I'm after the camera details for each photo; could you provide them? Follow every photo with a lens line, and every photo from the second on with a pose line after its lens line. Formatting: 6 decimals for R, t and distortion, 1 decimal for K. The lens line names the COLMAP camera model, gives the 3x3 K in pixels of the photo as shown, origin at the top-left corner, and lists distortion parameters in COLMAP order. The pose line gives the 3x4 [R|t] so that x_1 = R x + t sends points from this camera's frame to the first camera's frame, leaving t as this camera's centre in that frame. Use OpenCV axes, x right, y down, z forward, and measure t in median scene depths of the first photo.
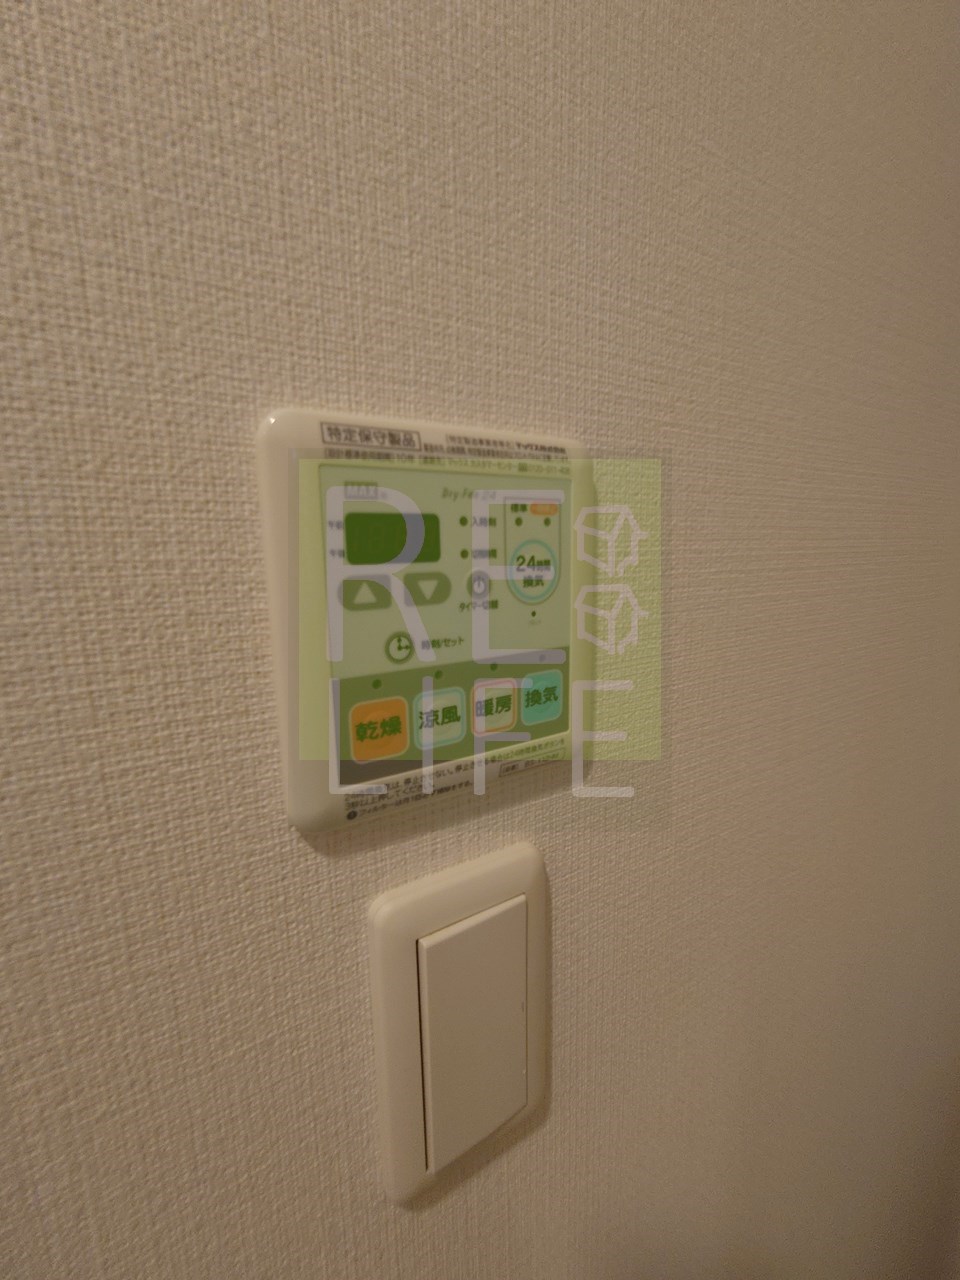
lens RADIAL K [[548.0, 0, 548.6], [0, 548.0, 638.0], [0, 0, 1]] dist [-0.011181, -0.000271]
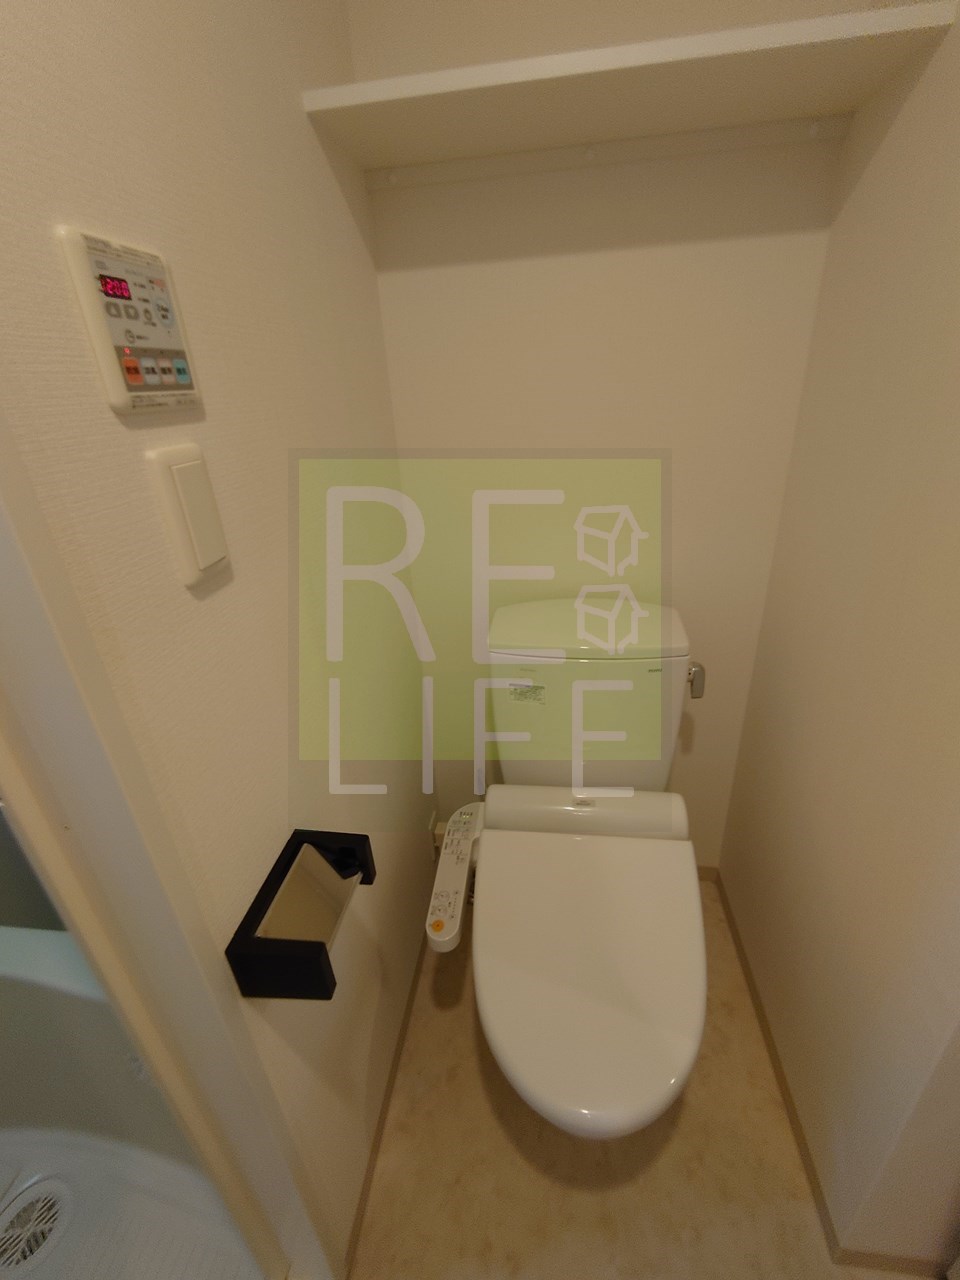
lens RADIAL K [[548.0, 0, 548.6], [0, 548.0, 638.0], [0, 0, 1]] dist [-0.011181, -0.000271]
pose [[0.593126, -0.347603, 0.726205, -1.421622], [0.158156, 0.934725, 0.318238, 0.826377], [-0.789423, -0.073901, 0.609385, -2.171428]]
